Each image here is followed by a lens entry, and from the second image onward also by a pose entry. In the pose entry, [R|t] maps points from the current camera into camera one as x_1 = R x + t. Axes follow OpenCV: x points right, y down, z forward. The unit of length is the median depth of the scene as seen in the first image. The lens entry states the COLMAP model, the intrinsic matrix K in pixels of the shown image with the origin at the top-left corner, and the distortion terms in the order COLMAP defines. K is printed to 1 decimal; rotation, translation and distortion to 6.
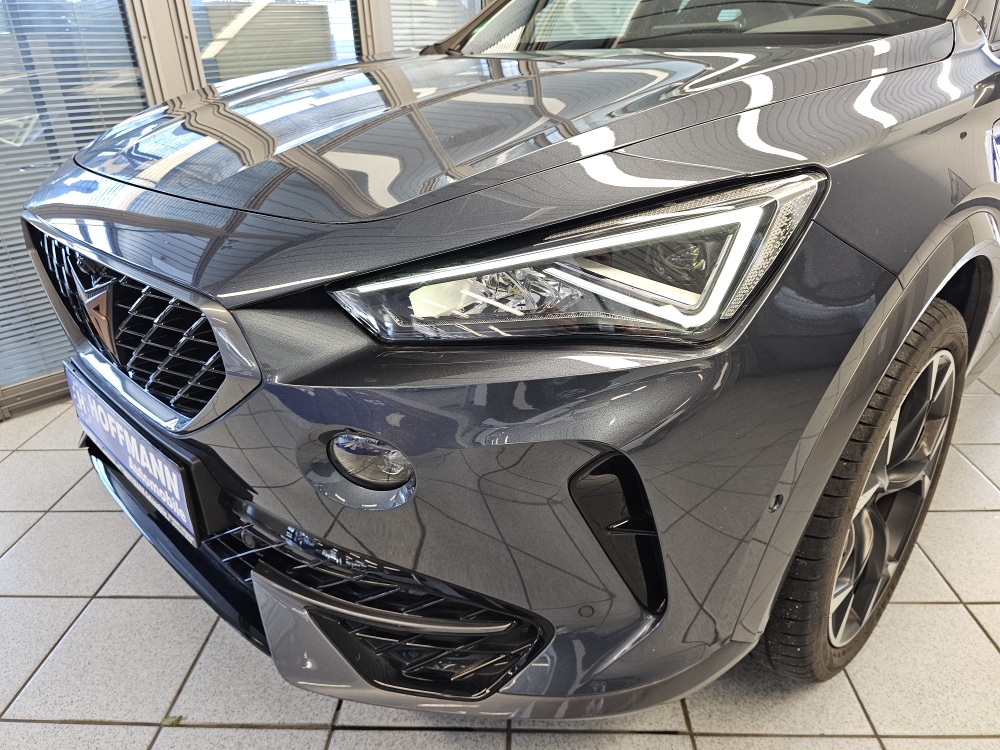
lens RADIAL K [[675.2, 0, 505.5], [0, 675.2, 372.1], [0, 0, 1]] dist [0.044870, -0.058994]
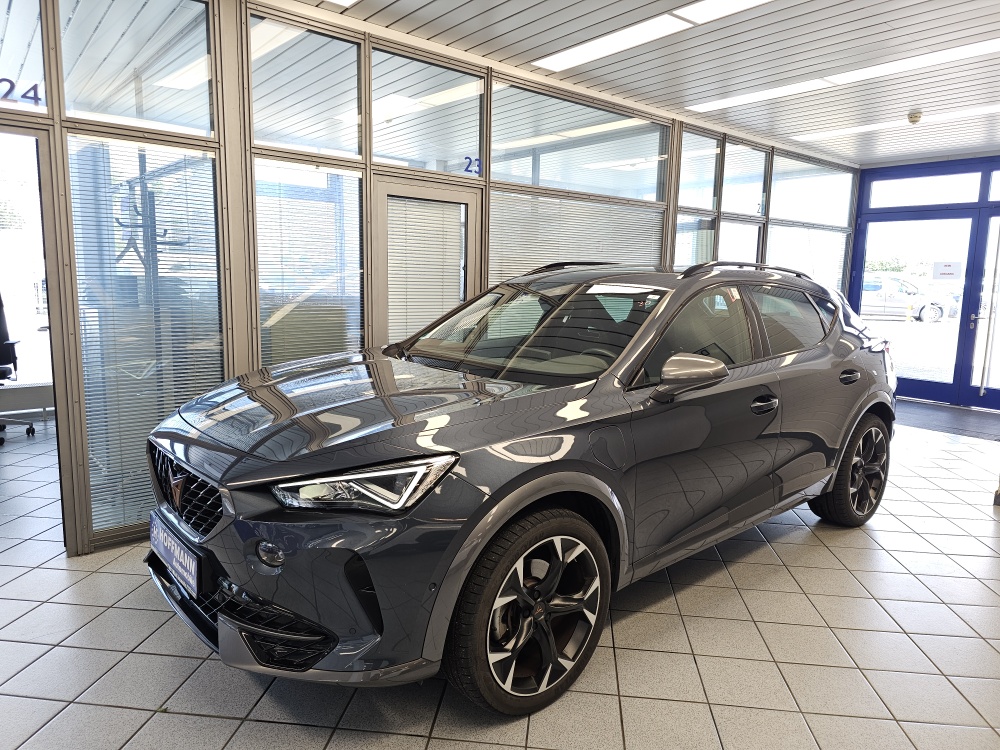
lens RADIAL K [[675.2, 0, 505.5], [0, 675.2, 372.1], [0, 0, 1]] dist [0.044870, -0.058994]
pose [[0.995588, 0.064773, -0.067887, 0.627861], [-0.082005, 0.952272, -0.294030, 0.123457], [0.045602, 0.298300, 0.953382, -1.240367]]
